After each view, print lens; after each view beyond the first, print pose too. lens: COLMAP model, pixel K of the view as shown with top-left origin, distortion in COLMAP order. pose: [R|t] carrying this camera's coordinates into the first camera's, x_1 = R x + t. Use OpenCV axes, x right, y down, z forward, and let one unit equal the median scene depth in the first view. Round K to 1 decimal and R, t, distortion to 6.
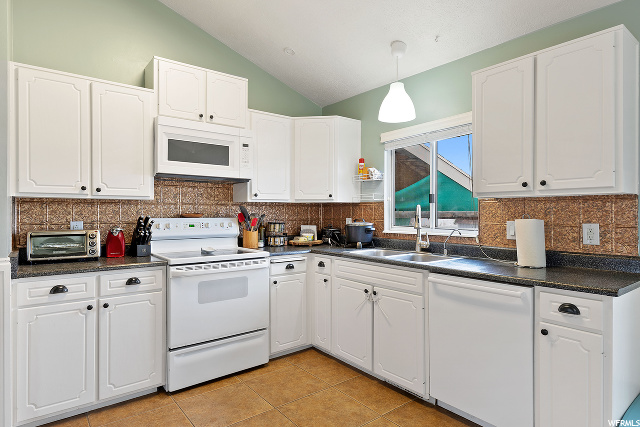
lens RADIAL K [[367.2, 0, 319.9], [0, 367.2, 213.4], [0, 0, 1]] dist [0.008976, 0.000428]
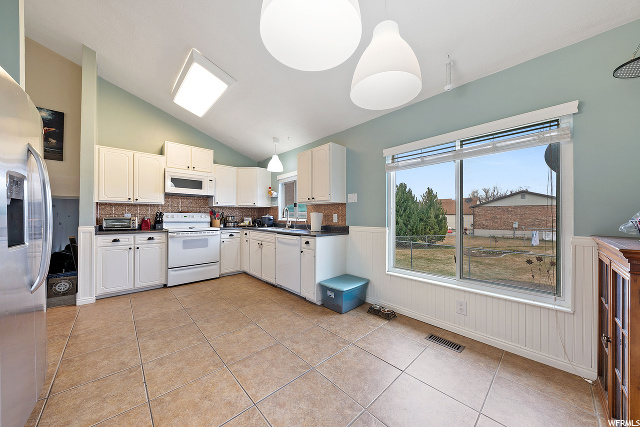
lens RADIAL K [[216.8, 0, 320.2], [0, 216.8, 215.4], [0, 0, 1]] dist [-0.001070, -0.000060]
pose [[0.996172, 0.003173, 0.087357, 0.387407], [-0.002667, 0.999979, -0.005906, 0.036133], [-0.087374, 0.005650, 0.996160, -0.411749]]
